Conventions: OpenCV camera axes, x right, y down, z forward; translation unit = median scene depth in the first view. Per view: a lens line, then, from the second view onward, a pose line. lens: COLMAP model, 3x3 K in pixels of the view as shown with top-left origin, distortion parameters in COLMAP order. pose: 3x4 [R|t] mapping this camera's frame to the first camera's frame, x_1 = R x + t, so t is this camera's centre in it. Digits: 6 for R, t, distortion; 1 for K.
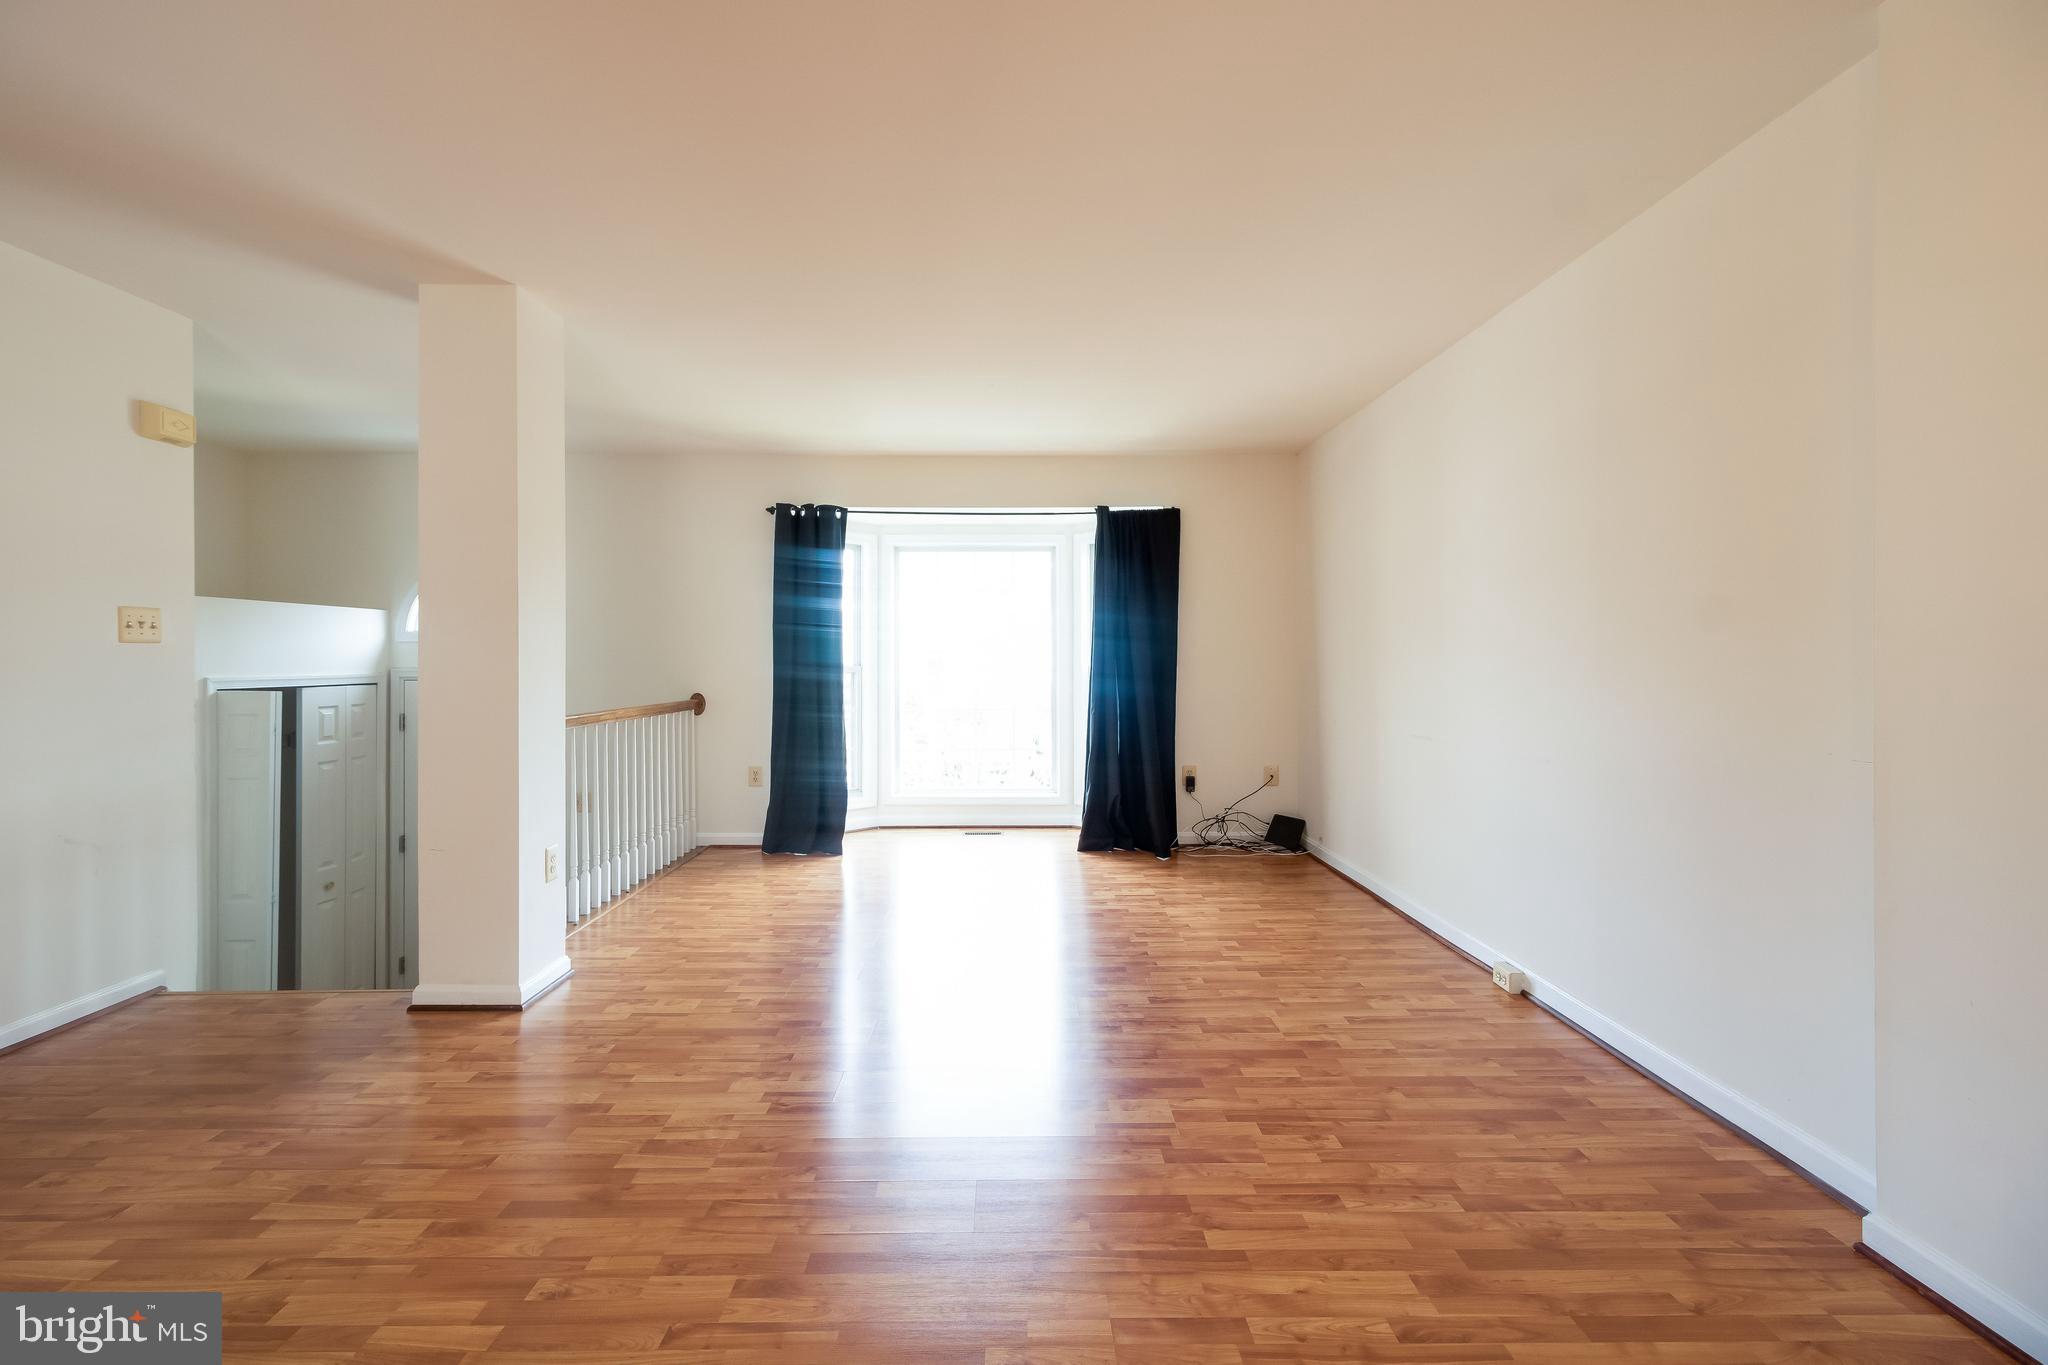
lens RADIAL K [[958.6, 0, 1022.6], [0, 958.6, 648.6], [0, 0, 1]] dist [-0.000104, 0.012764]
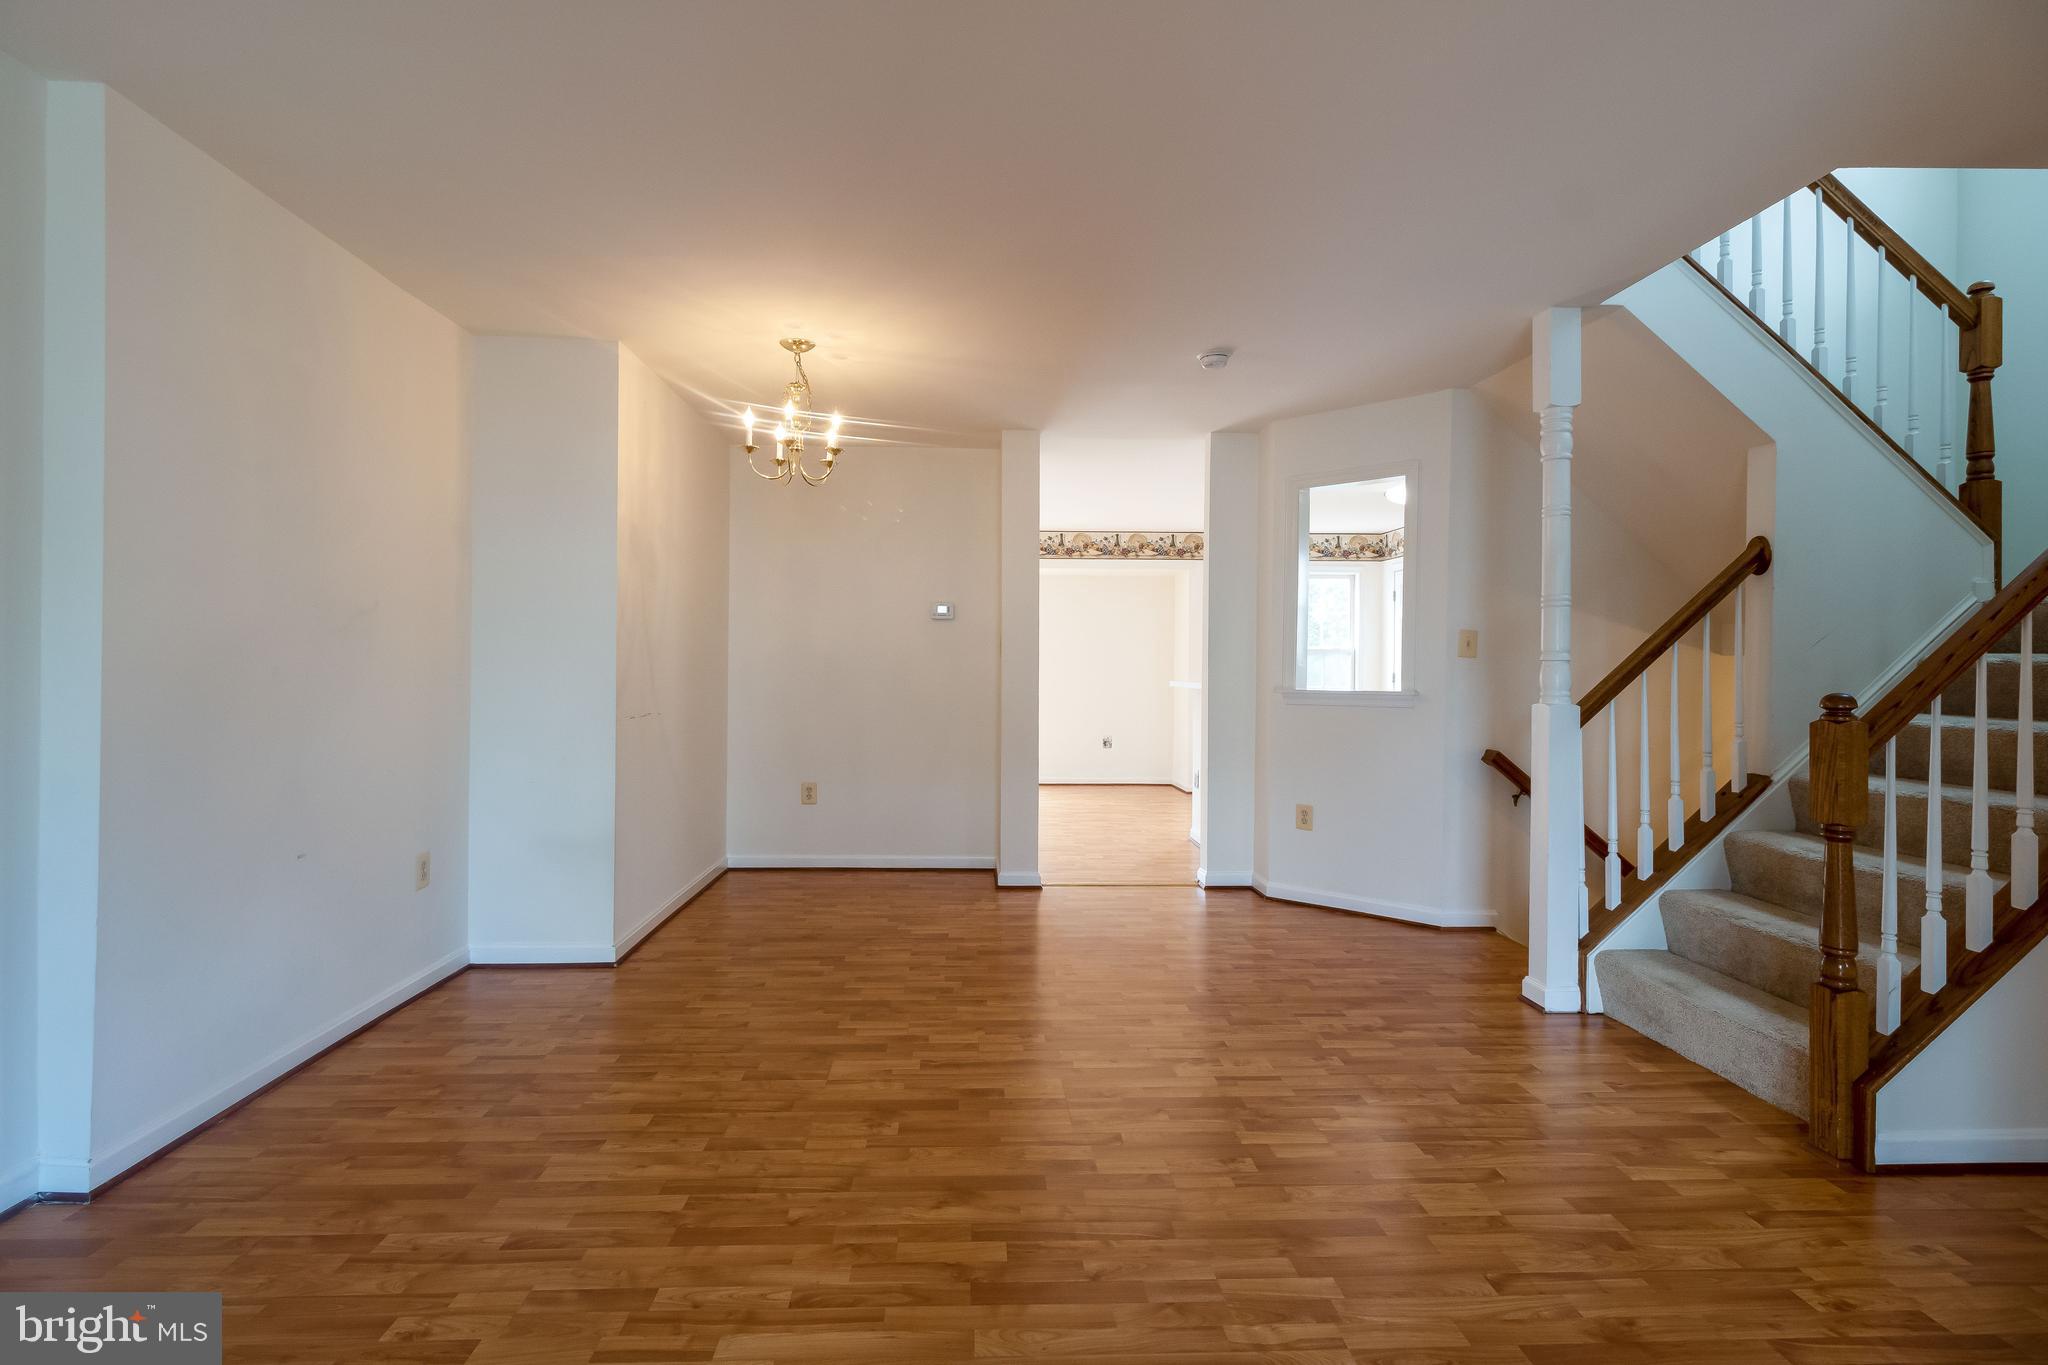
lens RADIAL K [[945.3, 0, 1021.8], [0, 945.3, 672.1], [0, 0, 1]] dist [-0.002798, 0.010426]
pose [[-0.998925, -0.005340, -0.046038, -0.076564], [-0.005040, 0.999965, -0.006630, 0.015086], [0.046072, -0.006391, -0.998918, 1.190487]]
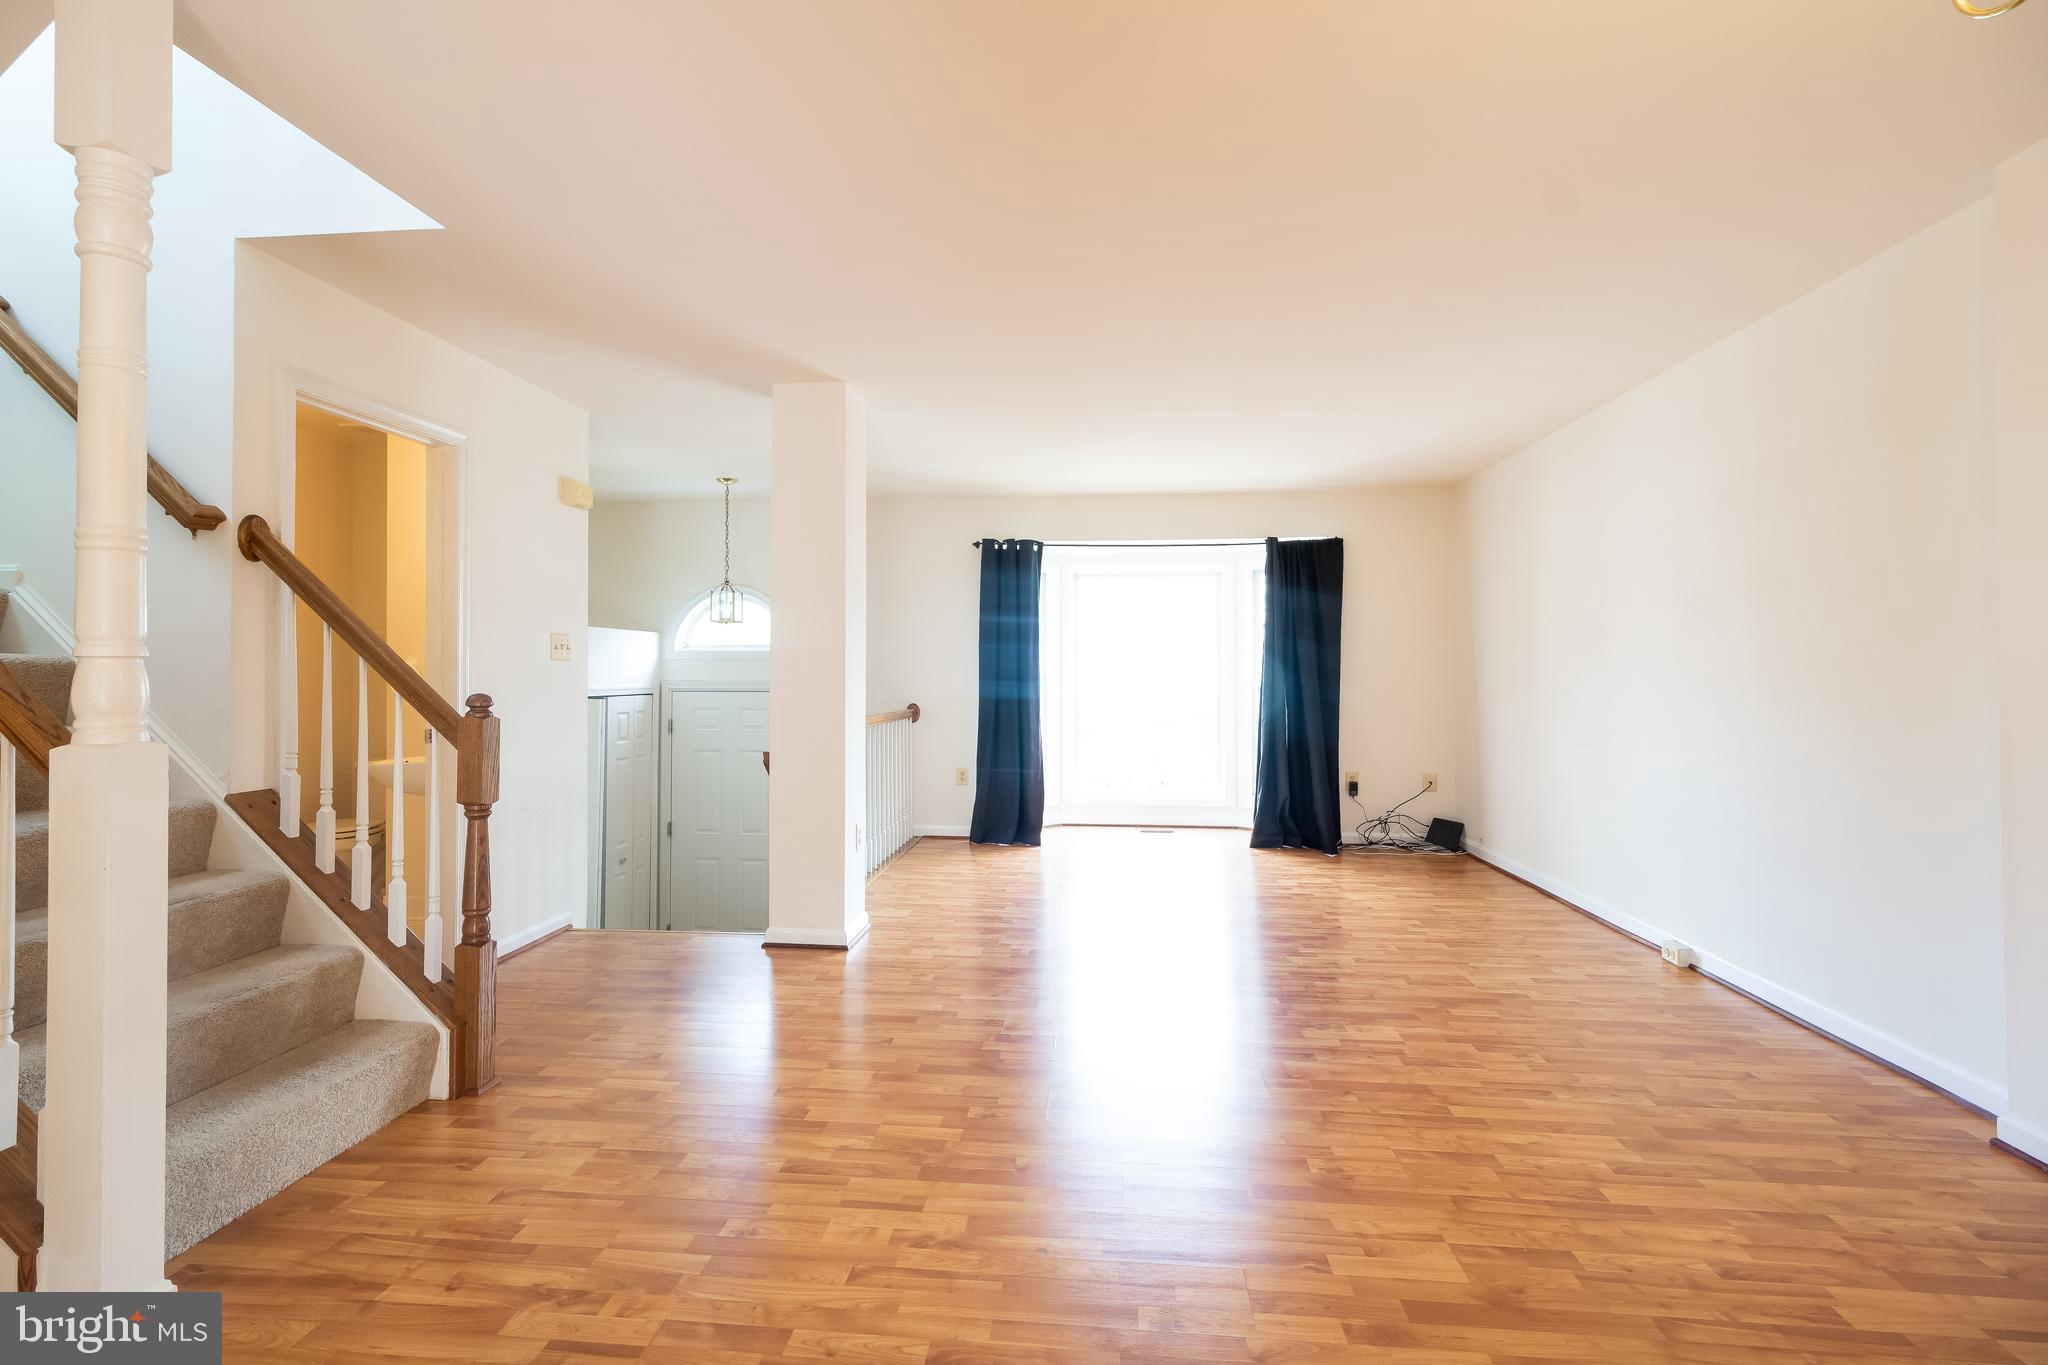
lens RADIAL K [[945.3, 0, 1021.8], [0, 945.3, 672.1], [0, 0, 1]] dist [-0.002798, 0.010426]
pose [[0.993928, 0.002699, -0.110002, -0.148151], [-0.001808, 0.999965, 0.008194, -0.002329], [0.110020, -0.007946, 0.993898, -0.209843]]
